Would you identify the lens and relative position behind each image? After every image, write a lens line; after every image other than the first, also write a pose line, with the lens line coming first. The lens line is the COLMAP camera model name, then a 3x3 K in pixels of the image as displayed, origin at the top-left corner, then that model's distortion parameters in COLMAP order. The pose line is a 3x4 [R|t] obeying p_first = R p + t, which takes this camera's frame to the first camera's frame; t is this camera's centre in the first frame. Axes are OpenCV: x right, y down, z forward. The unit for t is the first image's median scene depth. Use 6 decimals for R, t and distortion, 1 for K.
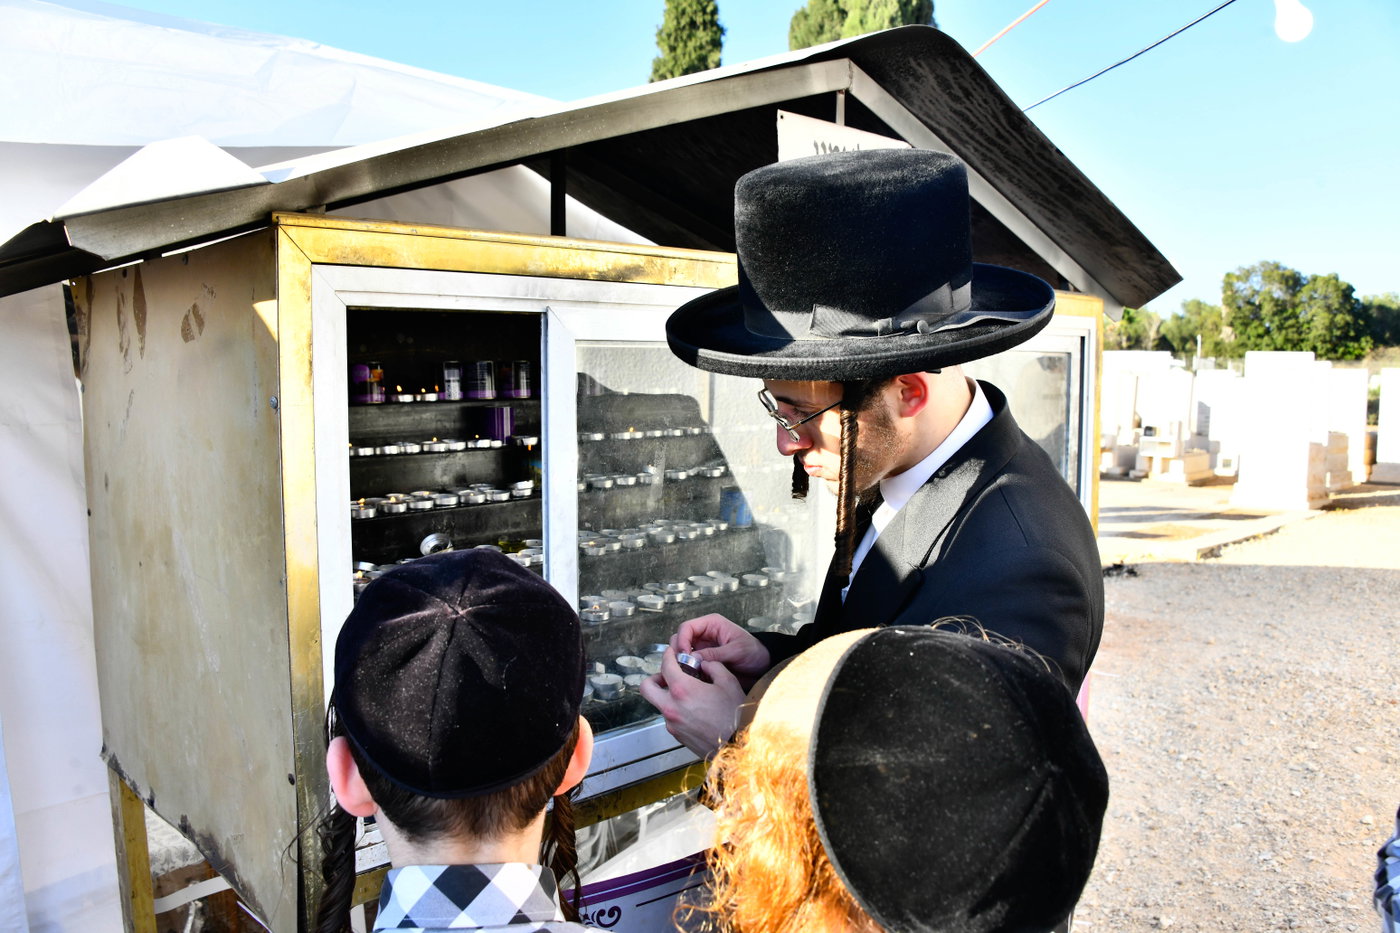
lens RADIAL K [[1112.9, 0, 701.5], [0, 1112.9, 471.6], [0, 0, 1]] dist [-0.156257, 0.067901]
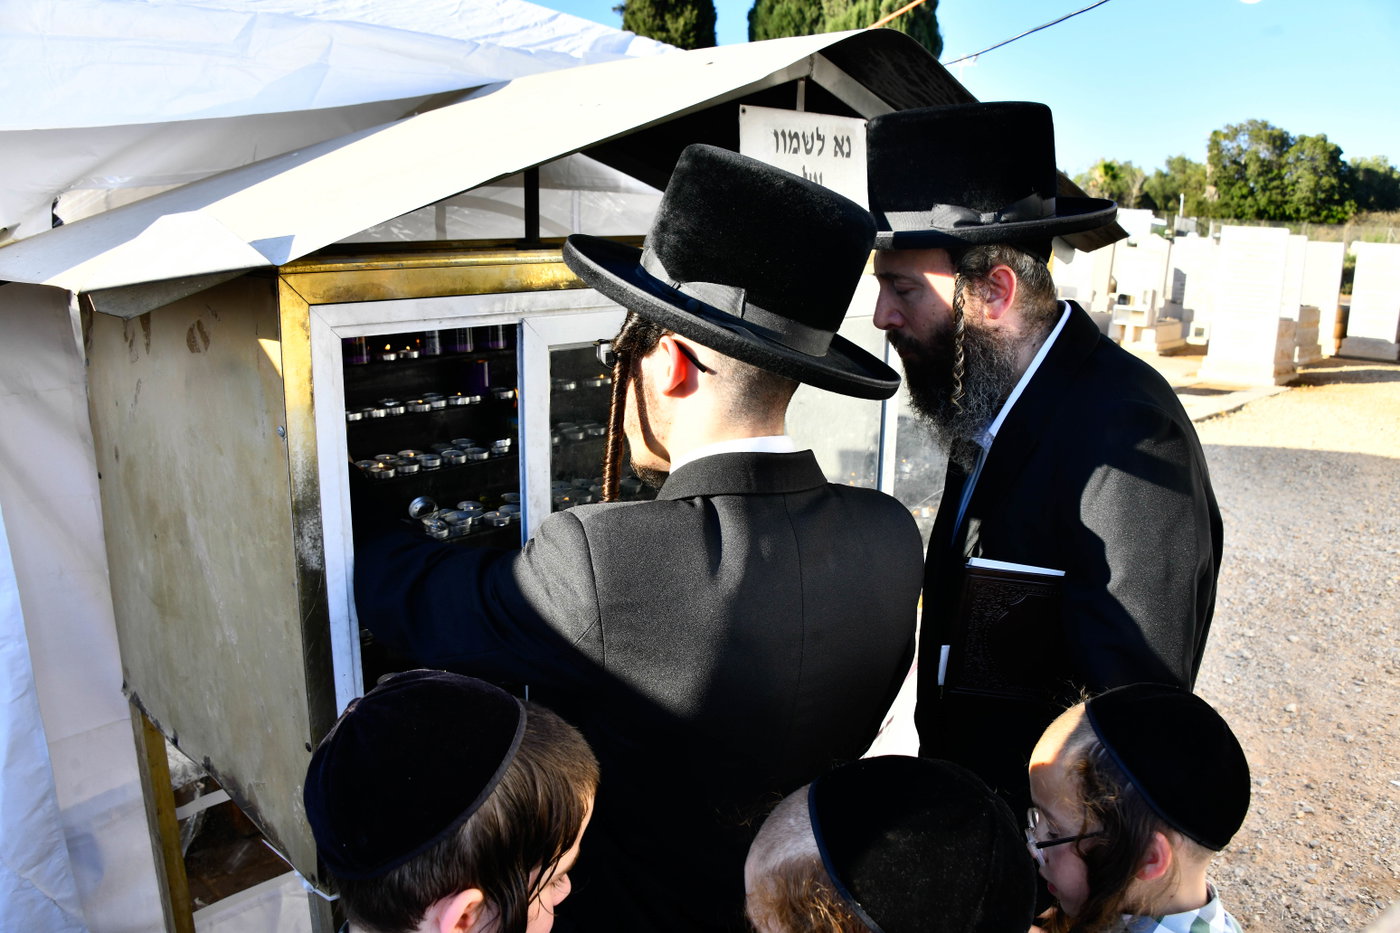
lens RADIAL K [[1112.9, 0, 703.8], [0, 1112.9, 484.6], [0, 0, 1]] dist [-0.156257, 0.067901]
pose [[0.999660, 0.006589, 0.025226, 0.010168], [-0.010167, 0.989459, 0.144458, -0.111003], [-0.024009, -0.144665, 0.989189, -0.083458]]
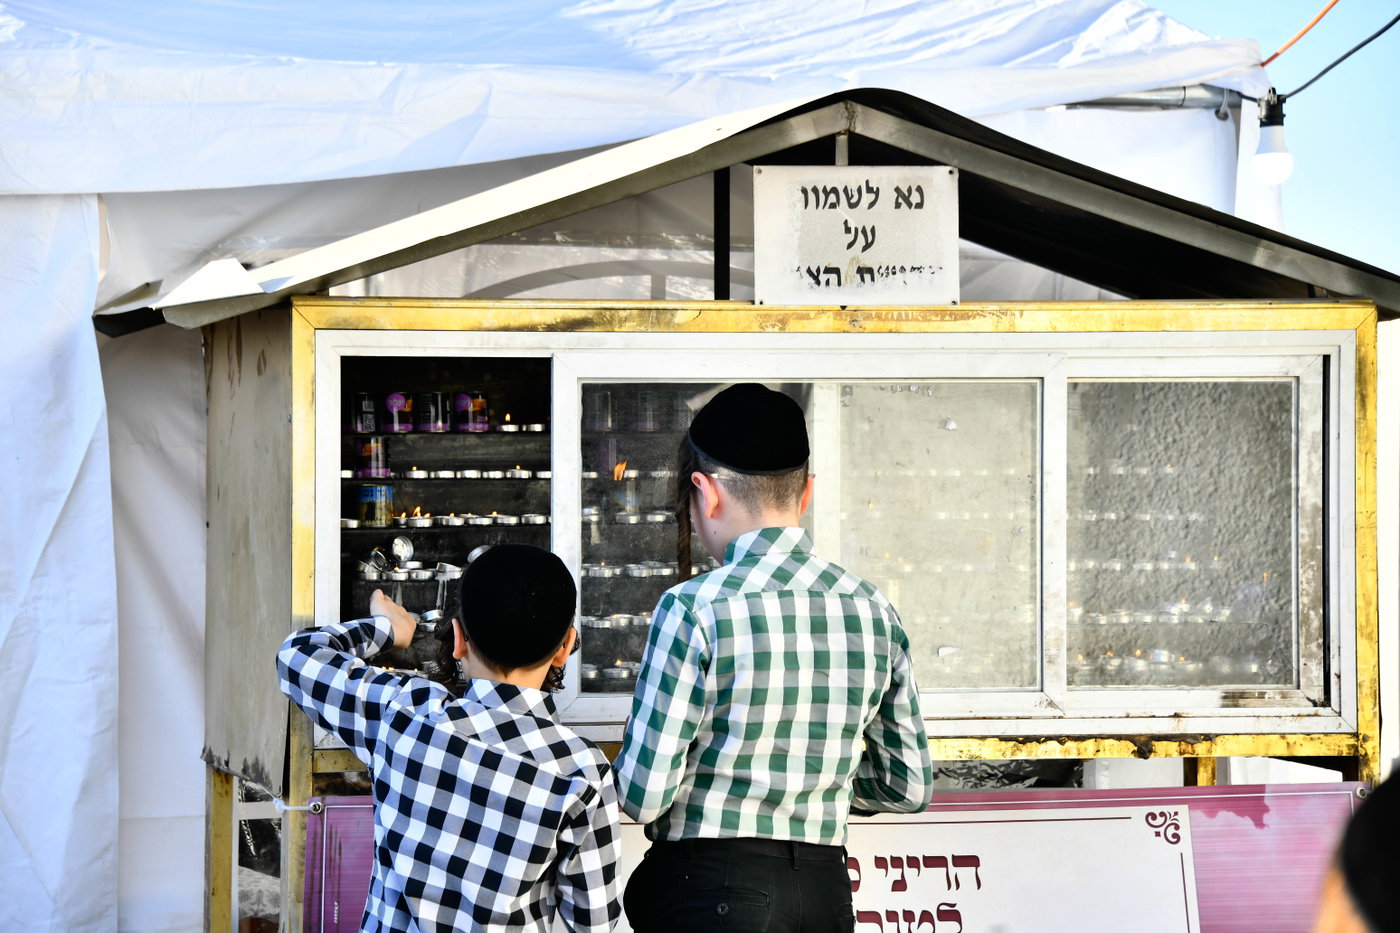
lens RADIAL K [[5298.6, 0, 696.0], [0, 5298.6, 547.8], [0, 0, 1]] dist [1.115418, 0.000000]
pose [[0.876820, 0.014864, -0.480589, 2.416067], [-0.046712, 0.997427, -0.054376, 0.325296], [0.478544, 0.070127, 0.875259, -3.440483]]
